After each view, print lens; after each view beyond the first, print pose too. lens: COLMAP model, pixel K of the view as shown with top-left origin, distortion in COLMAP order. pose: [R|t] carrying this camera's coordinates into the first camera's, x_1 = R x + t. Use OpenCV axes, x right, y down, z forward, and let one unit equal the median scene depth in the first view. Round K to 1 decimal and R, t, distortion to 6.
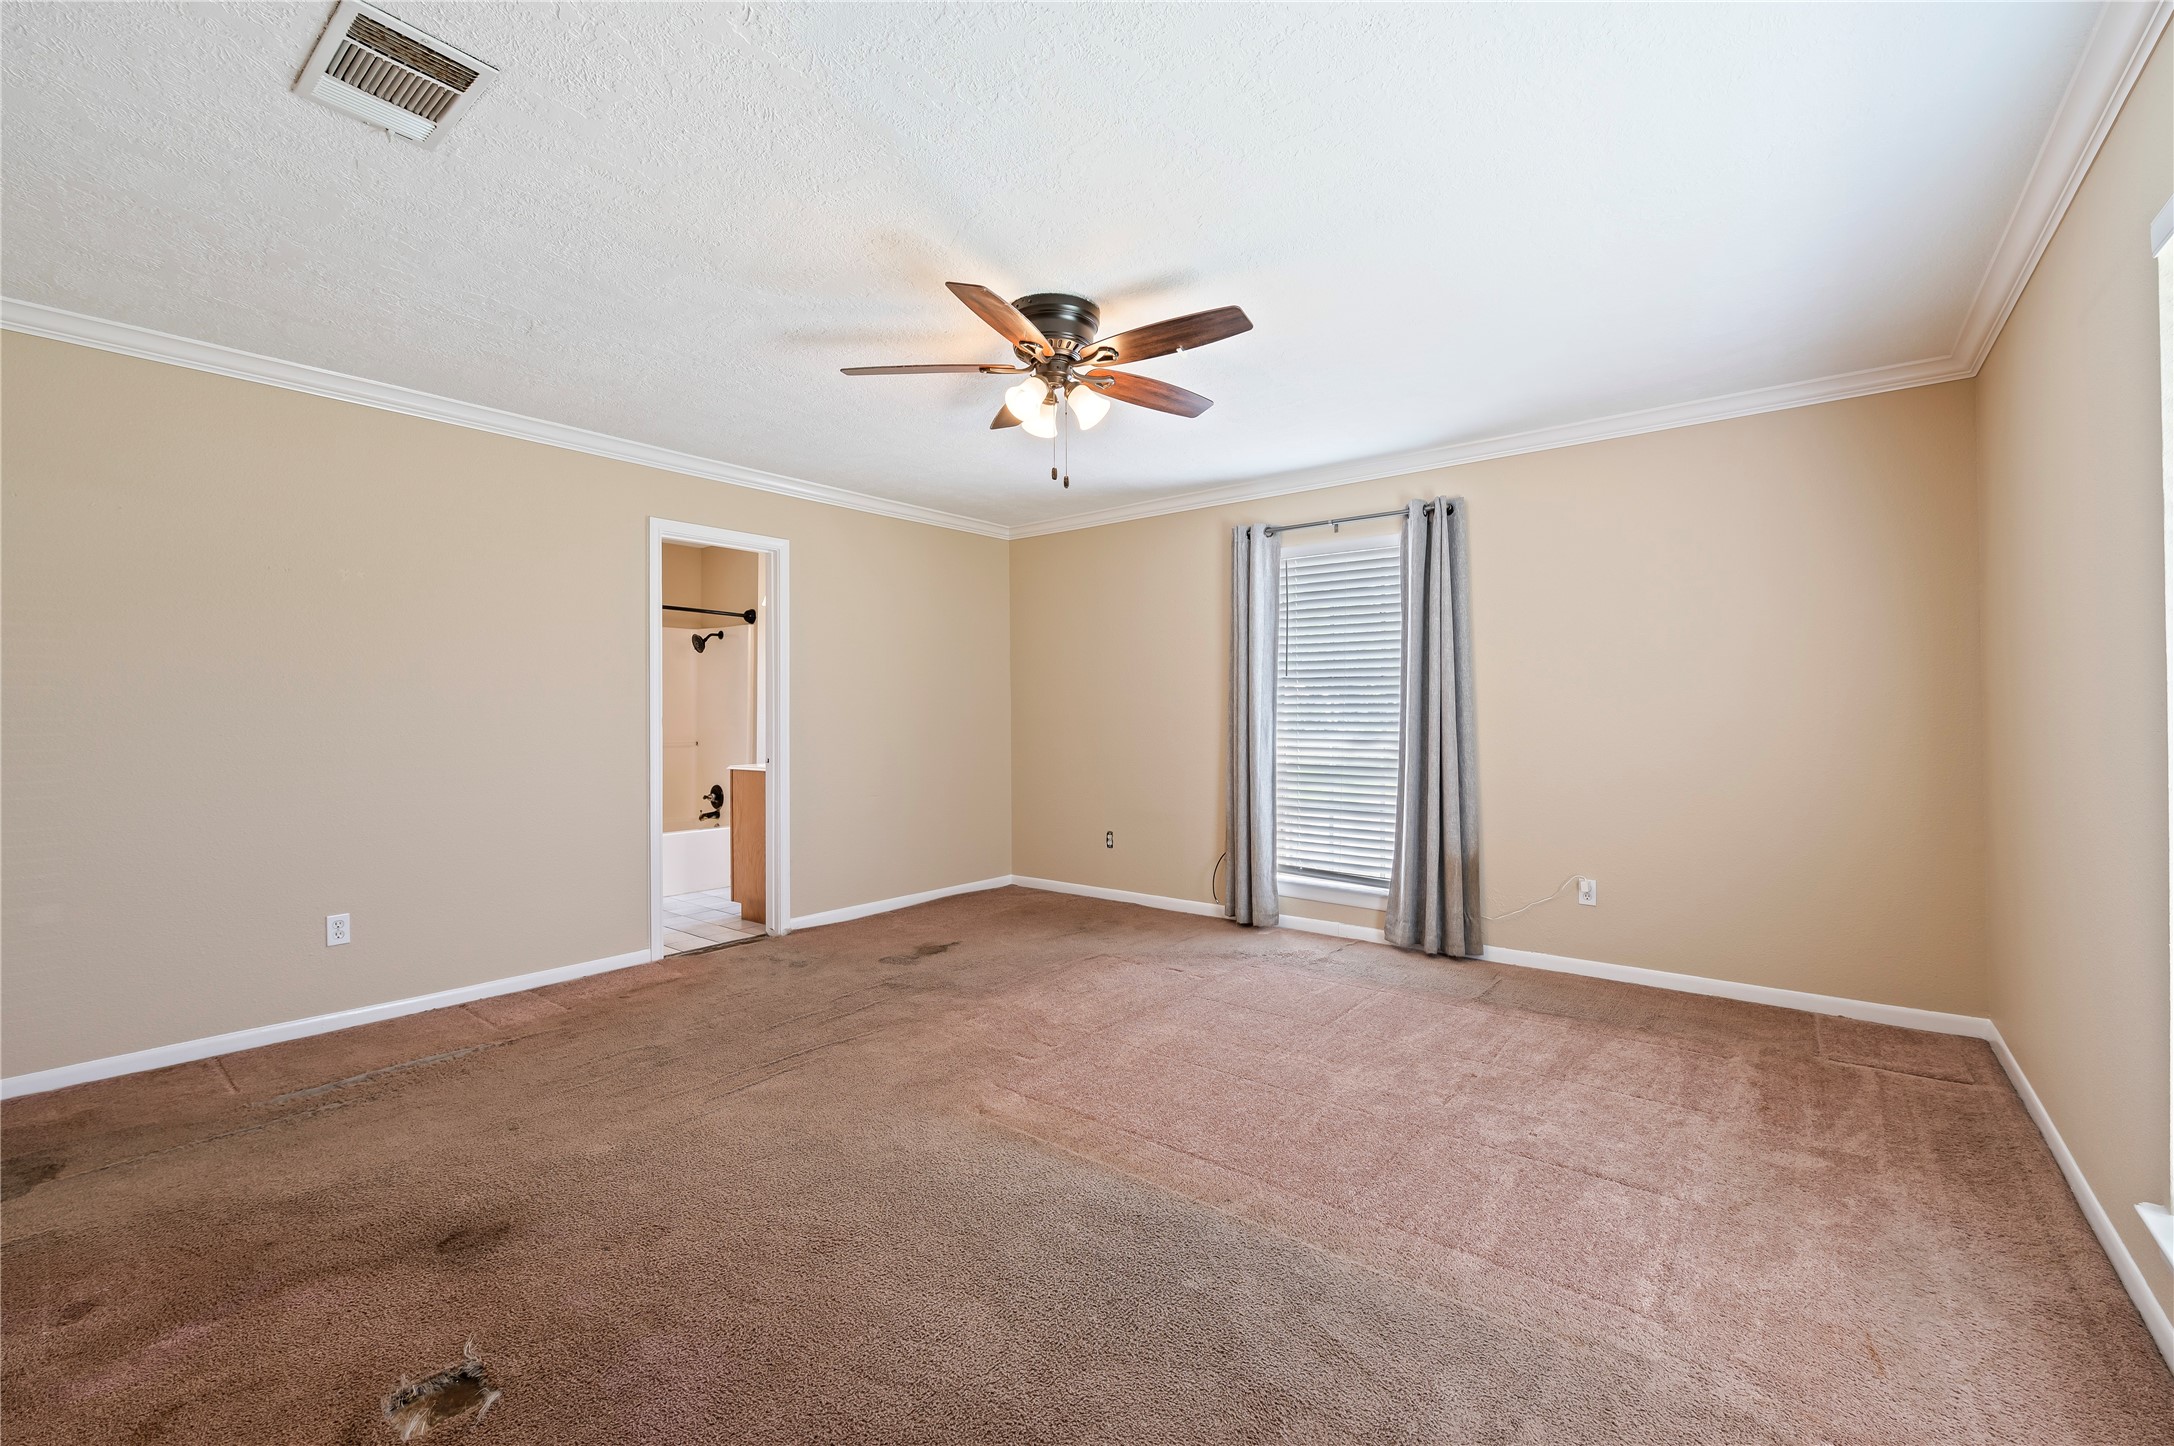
lens RADIAL K [[919.5, 0, 1099.3], [0, 919.5, 726.4], [0, 0, 1]] dist [-0.002662, -0.000684]
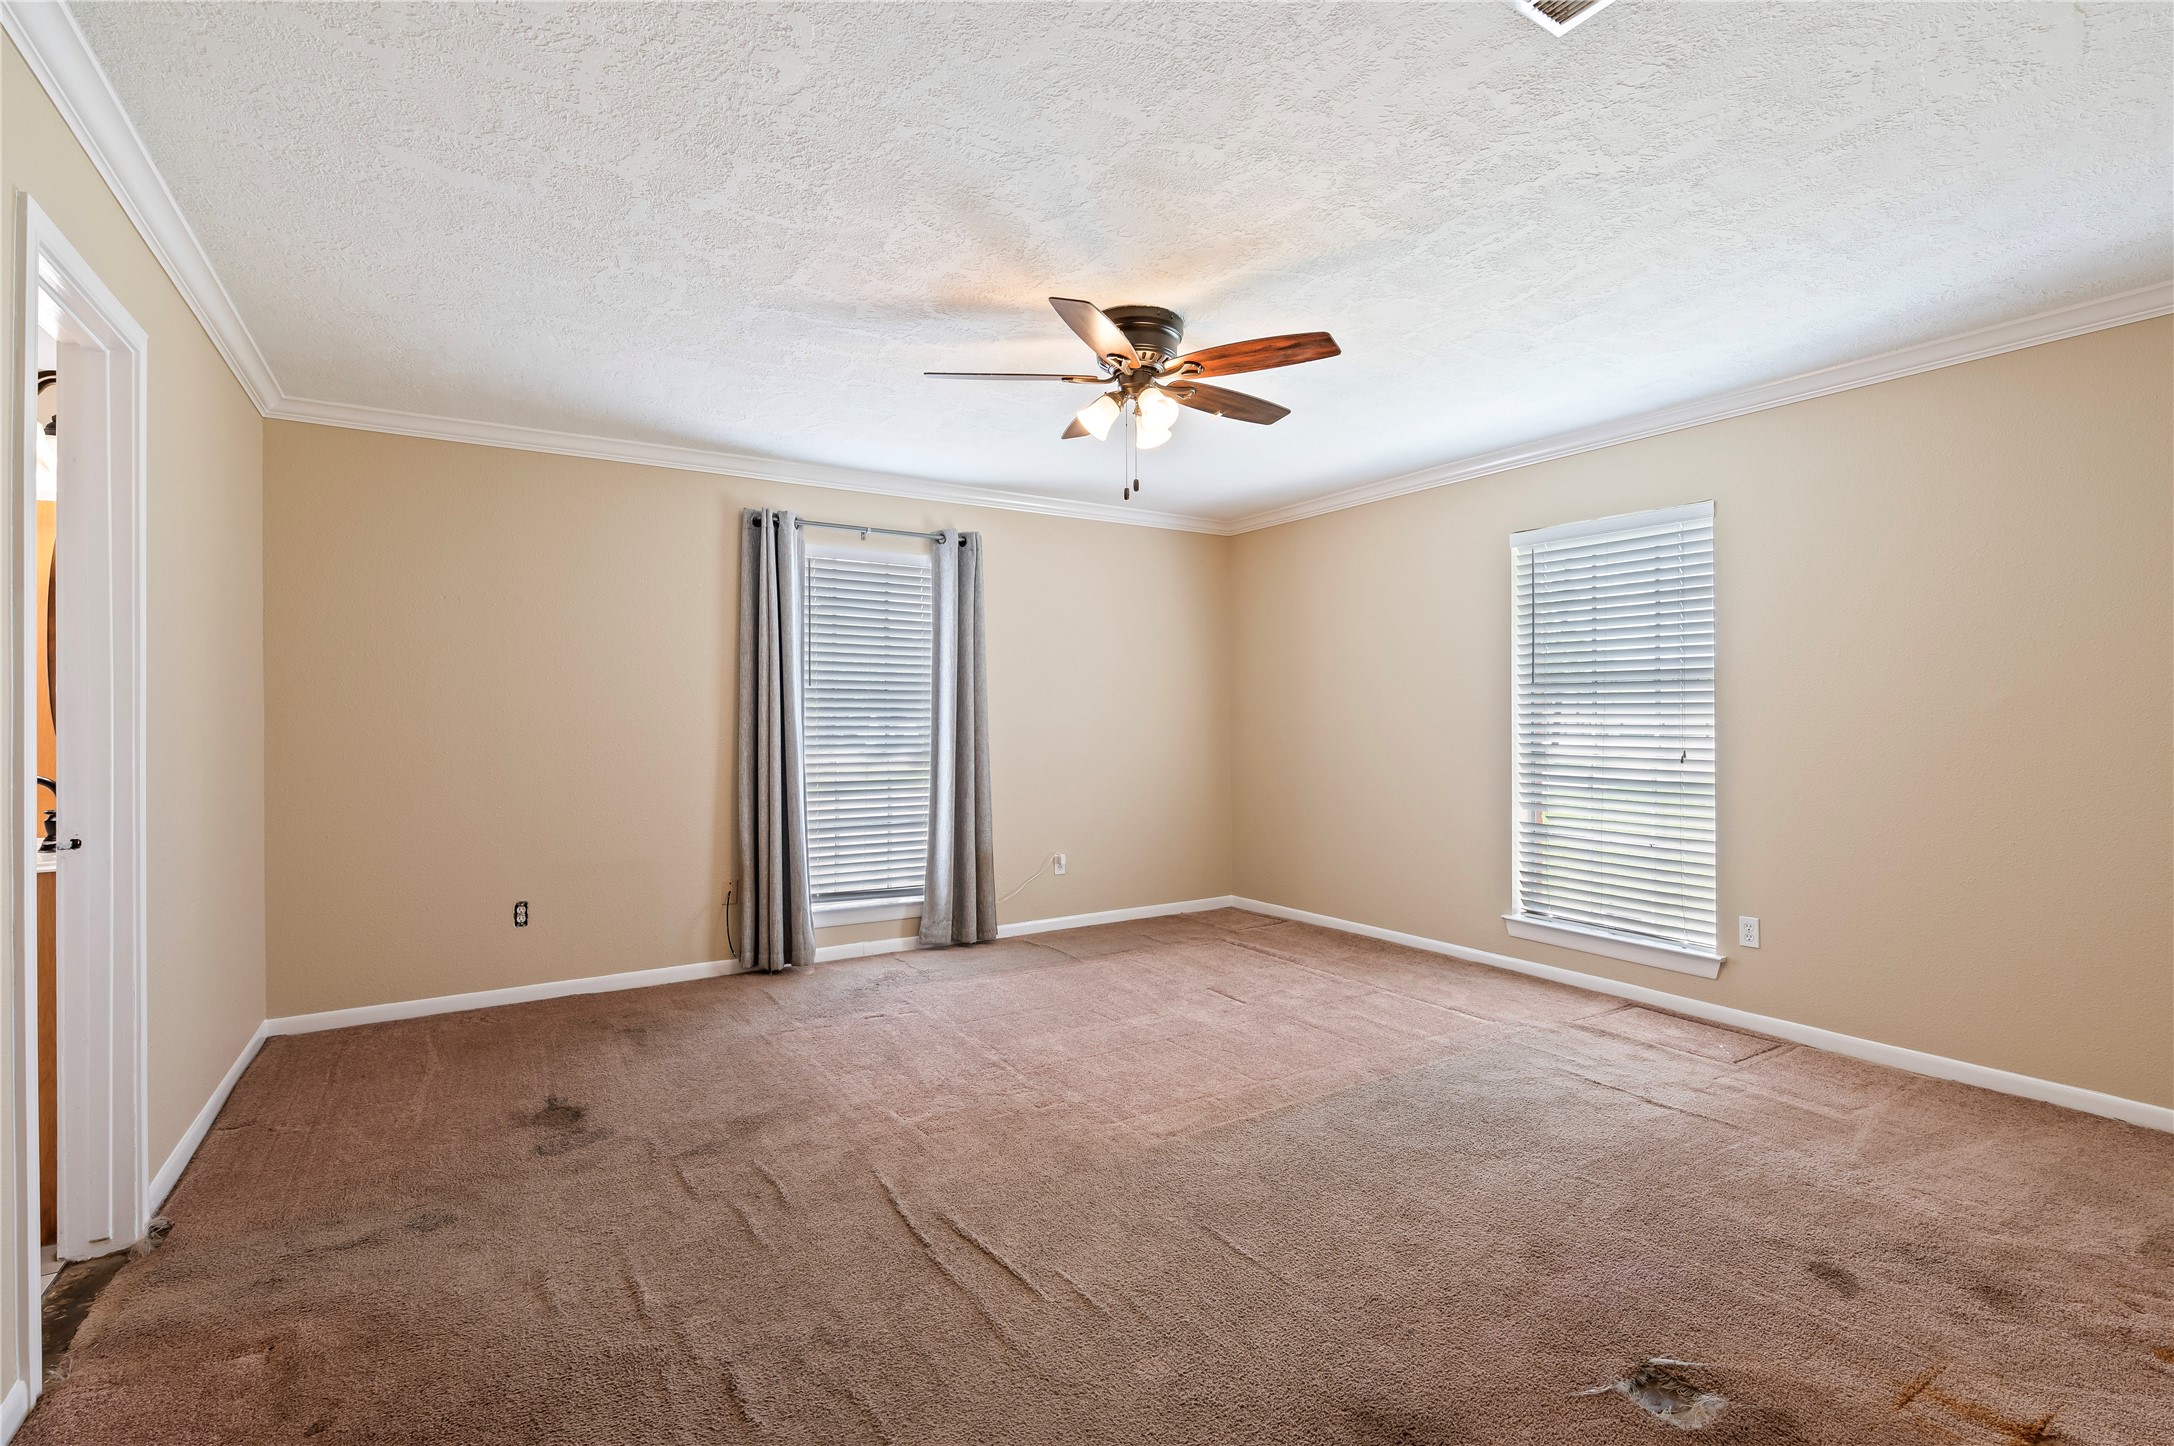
lens RADIAL K [[985.0, 0, 1143.4], [0, 985.0, 723.6], [0, 0, 1]] dist [-0.001141, 0.000125]
pose [[0.298152, 0.000861, 0.954518, -0.696480], [0.018171, 0.999813, -0.006578, -0.004967], [-0.954345, 0.019306, 0.298081, 0.439374]]
